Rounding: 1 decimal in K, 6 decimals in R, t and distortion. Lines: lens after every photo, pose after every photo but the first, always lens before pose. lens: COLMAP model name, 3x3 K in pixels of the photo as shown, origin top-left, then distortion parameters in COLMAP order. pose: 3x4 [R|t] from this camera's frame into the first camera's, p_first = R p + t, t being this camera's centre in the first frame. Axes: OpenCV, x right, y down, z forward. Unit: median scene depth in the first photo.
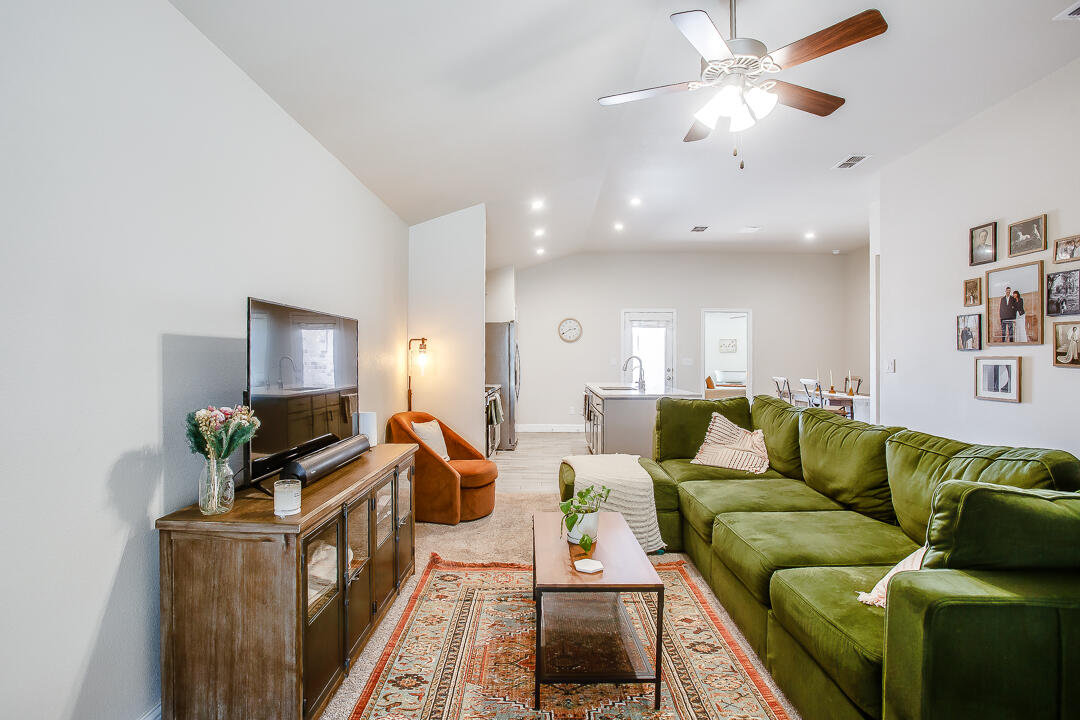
lens RADIAL K [[558.8, 0, 535.9], [0, 558.8, 362.0], [0, 0, 1]] dist [-0.012377, 0.001456]
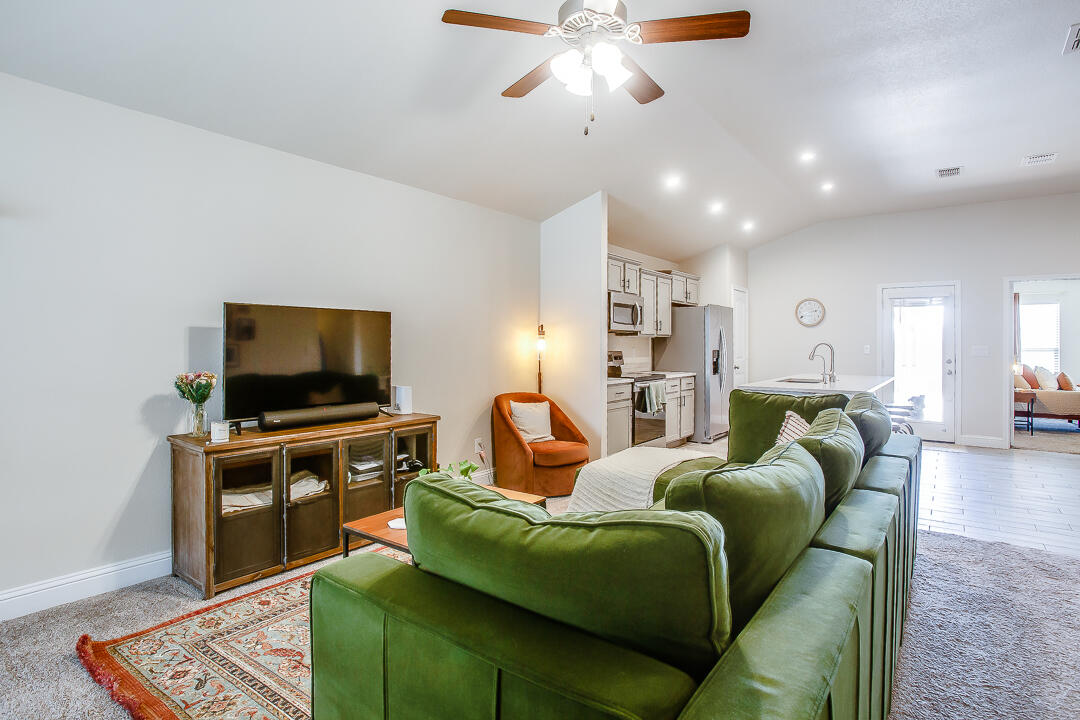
lens RADIAL K [[558.8, 0, 530.0], [0, 558.8, 348.9], [0, 0, 1]] dist [-0.012377, 0.001456]
pose [[0.801023, 0.008679, -0.598570, 0.435493], [-0.009129, 0.999956, 0.002282, 0.001400], [0.598563, 0.003636, 0.801067, 0.109317]]
